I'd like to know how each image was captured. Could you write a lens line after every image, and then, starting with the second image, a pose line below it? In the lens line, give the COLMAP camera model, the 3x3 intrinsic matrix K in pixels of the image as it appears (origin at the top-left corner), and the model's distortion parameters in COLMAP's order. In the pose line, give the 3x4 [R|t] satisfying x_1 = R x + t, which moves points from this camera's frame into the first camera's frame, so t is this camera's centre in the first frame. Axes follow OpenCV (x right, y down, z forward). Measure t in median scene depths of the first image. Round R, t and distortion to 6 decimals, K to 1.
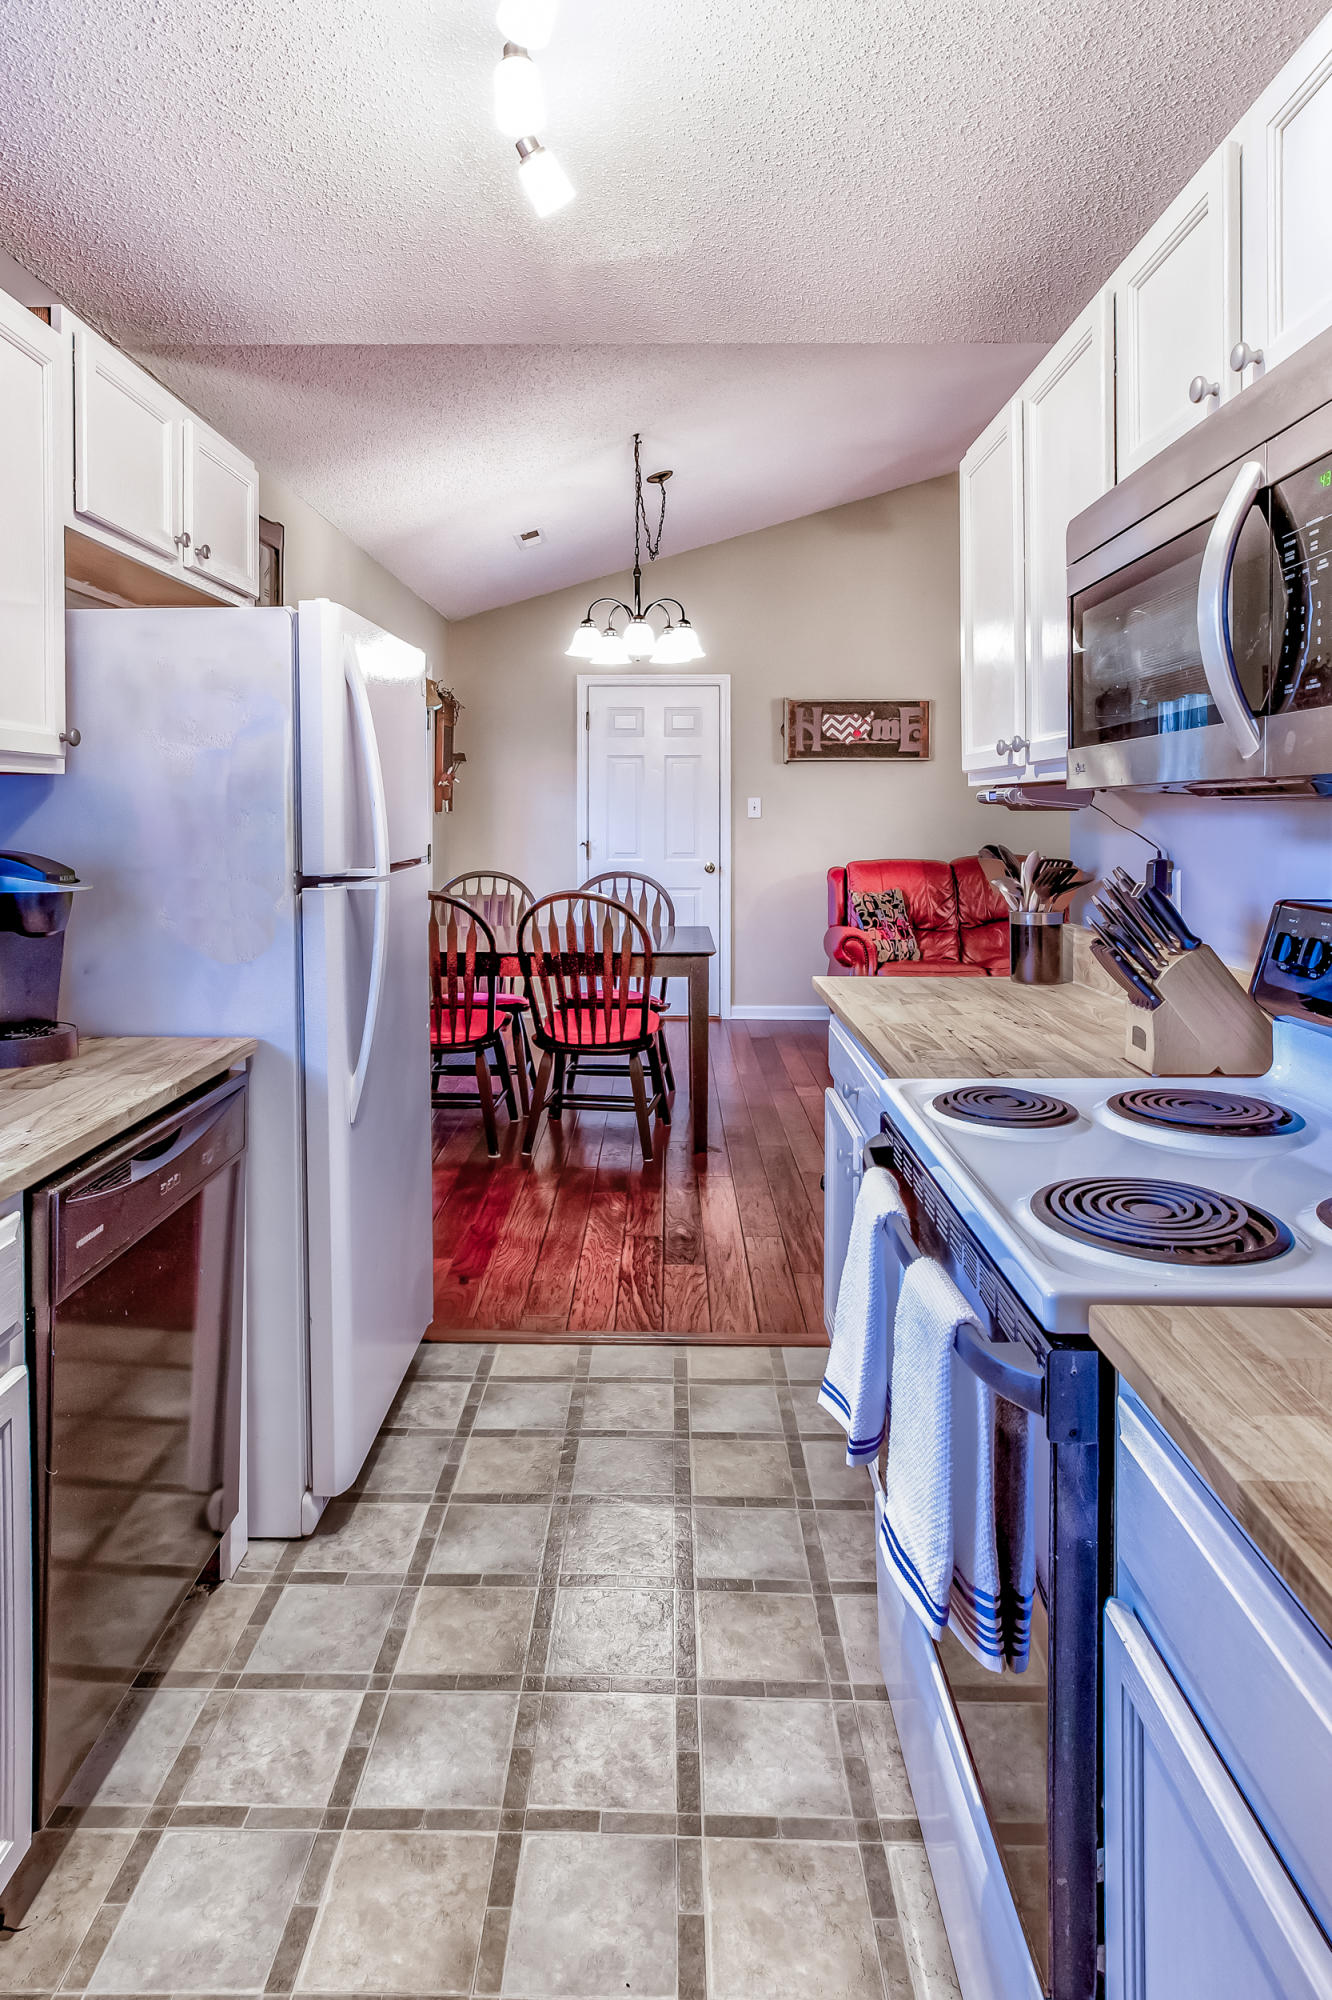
lens RADIAL K [[1188.4, 0, 653.6], [0, 1188.4, 828.9], [0, 0, 1]] dist [-0.005698, -0.000084]
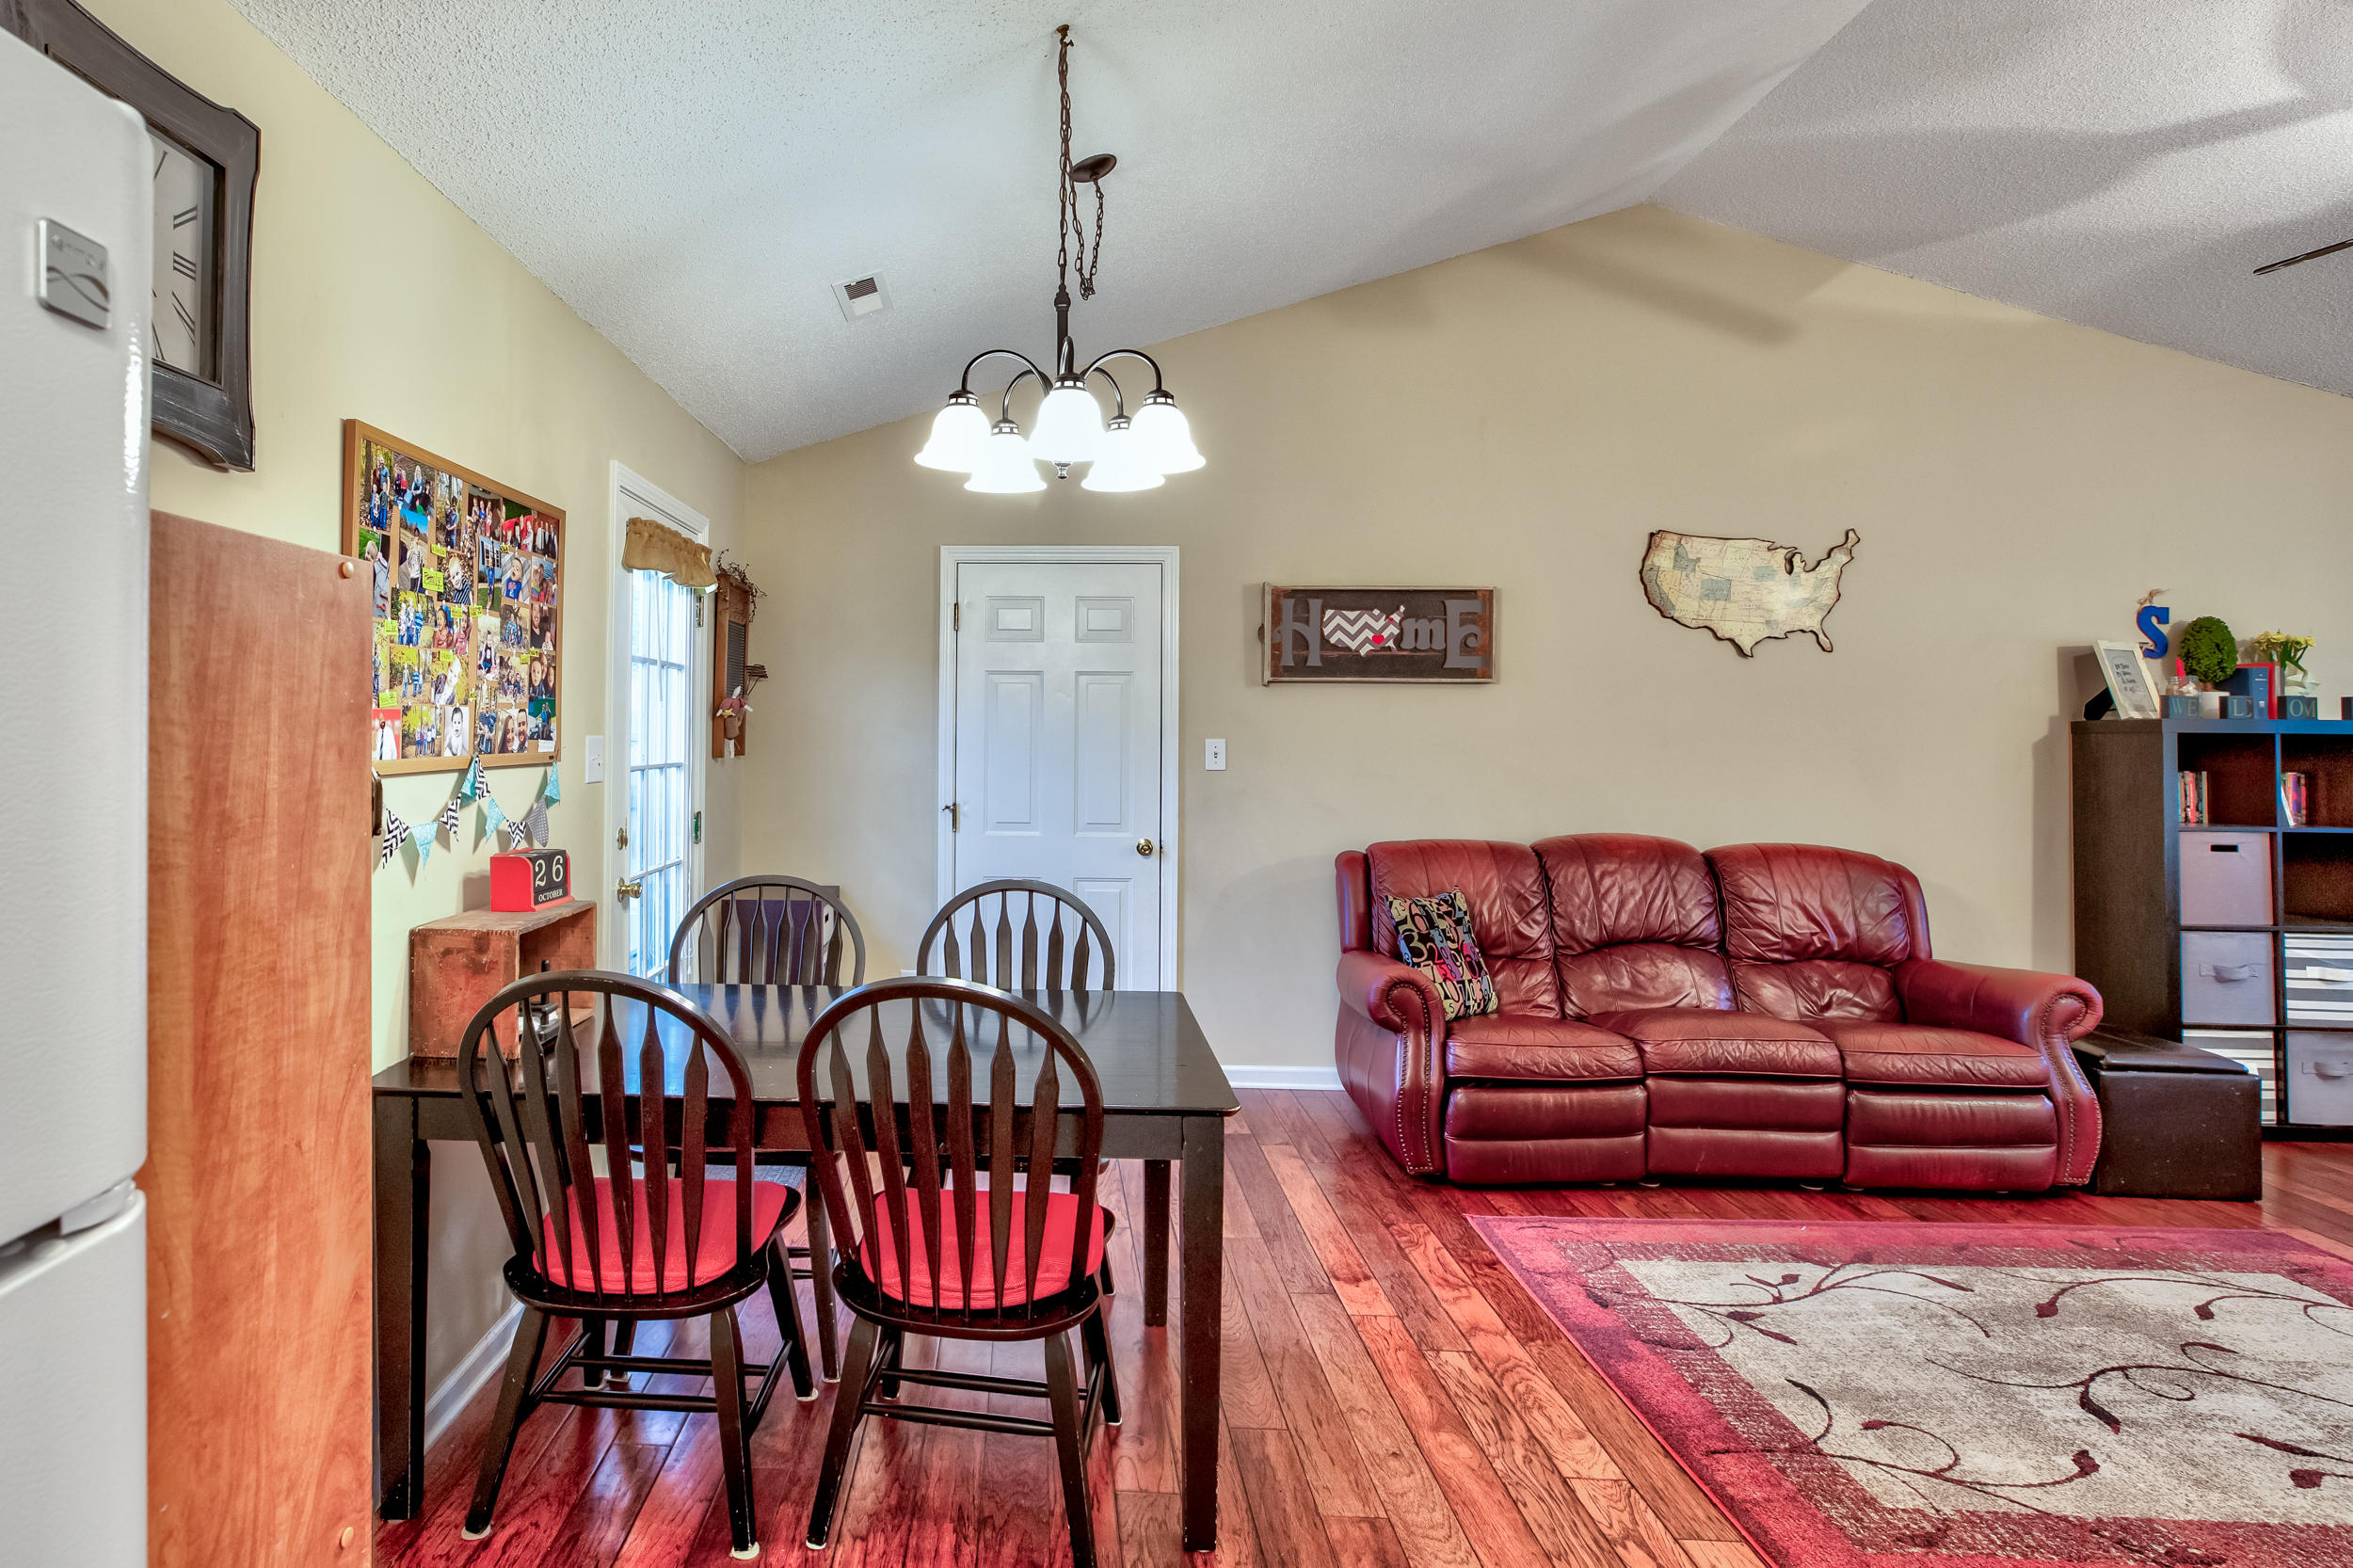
lens RADIAL K [[1217.8, 0, 983.0], [0, 1217.8, 723.4], [0, 0, 1]] dist [-0.026265, 0.009101]
pose [[0.999503, 0.009567, -0.030025, -0.021821], [-0.010227, 0.999707, -0.021922, -0.019819], [0.029807, 0.022218, 0.999309, 0.358914]]
